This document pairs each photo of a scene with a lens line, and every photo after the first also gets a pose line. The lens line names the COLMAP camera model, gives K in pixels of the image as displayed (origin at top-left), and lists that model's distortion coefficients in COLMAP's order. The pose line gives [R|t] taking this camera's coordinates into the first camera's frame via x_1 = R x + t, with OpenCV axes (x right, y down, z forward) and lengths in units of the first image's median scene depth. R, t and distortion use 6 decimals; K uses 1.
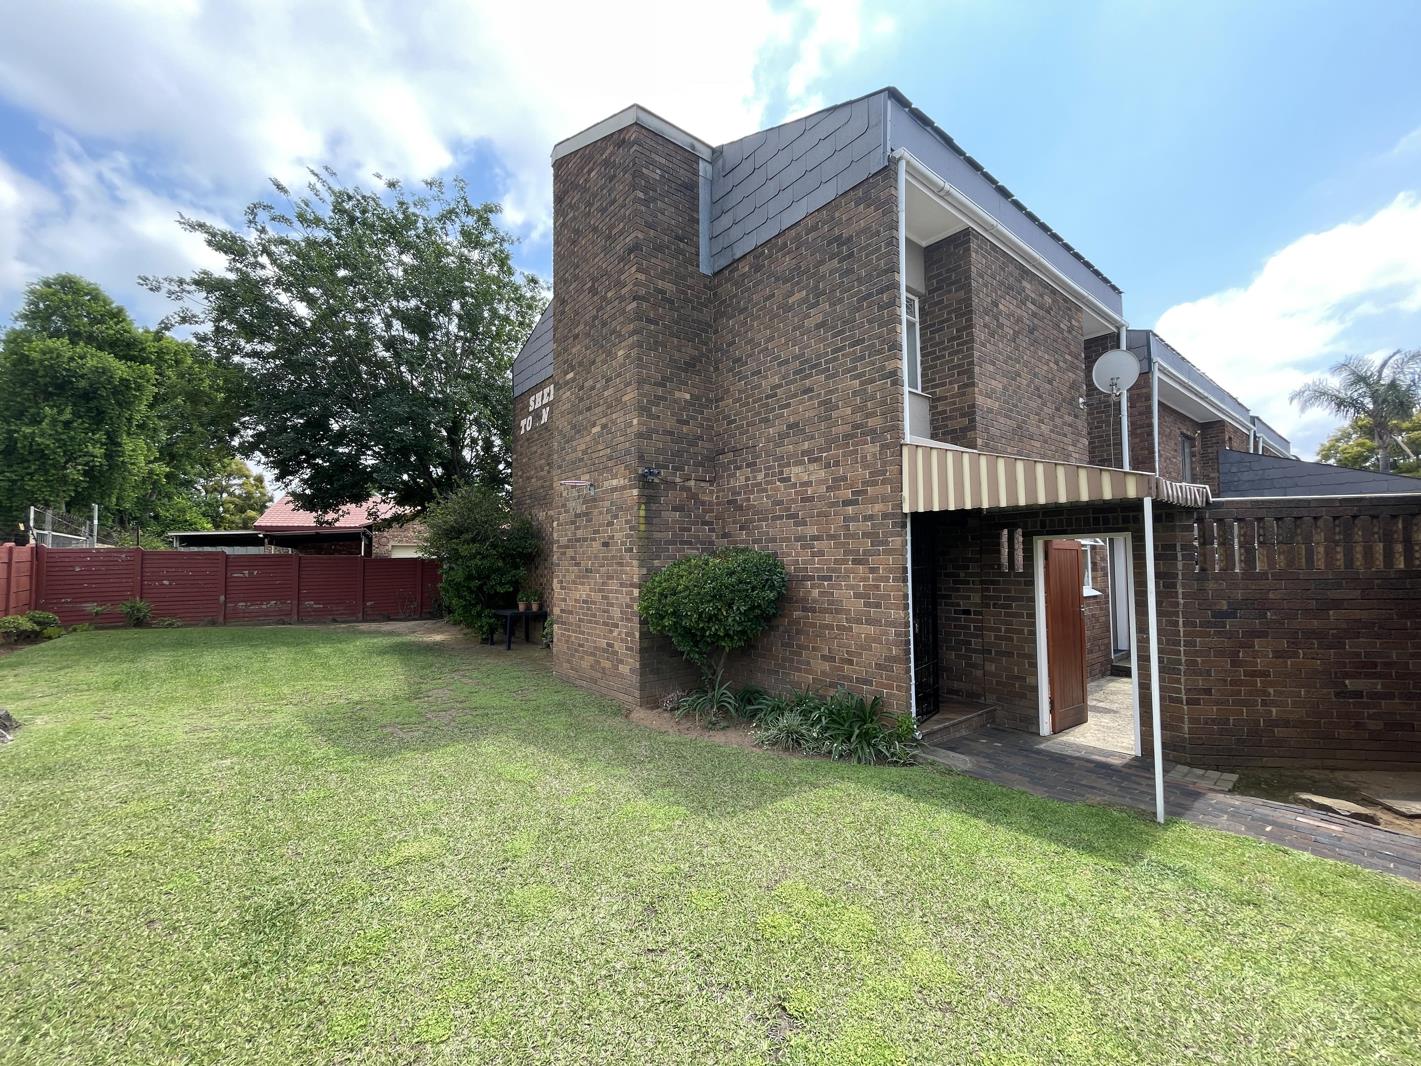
lens RADIAL K [[572.2, 0, 719.9], [0, 572.2, 532.7], [0, 0, 1]] dist [-0.003264, 0.000060]
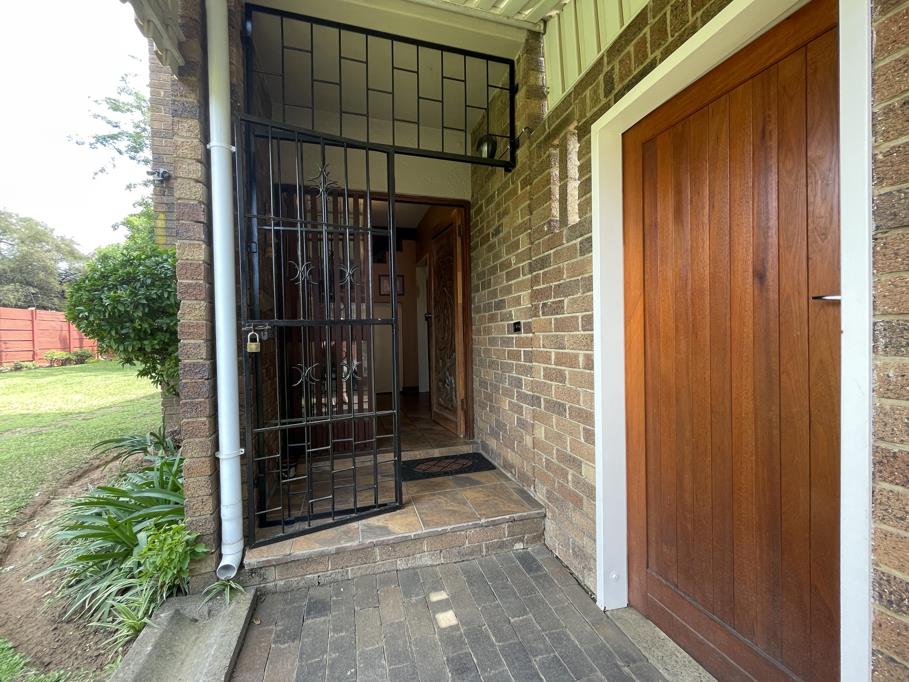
lens RADIAL K [[366.0, 0, 452.5], [0, 366.0, 339.4], [0, 0, 1]] dist [-0.003264, 0.000060]
pose [[0.929249, -0.006515, -0.369397, 0.520853], [0.030771, 0.997735, 0.059809, 0.131597], [0.368171, -0.066944, 0.927345, 0.675133]]
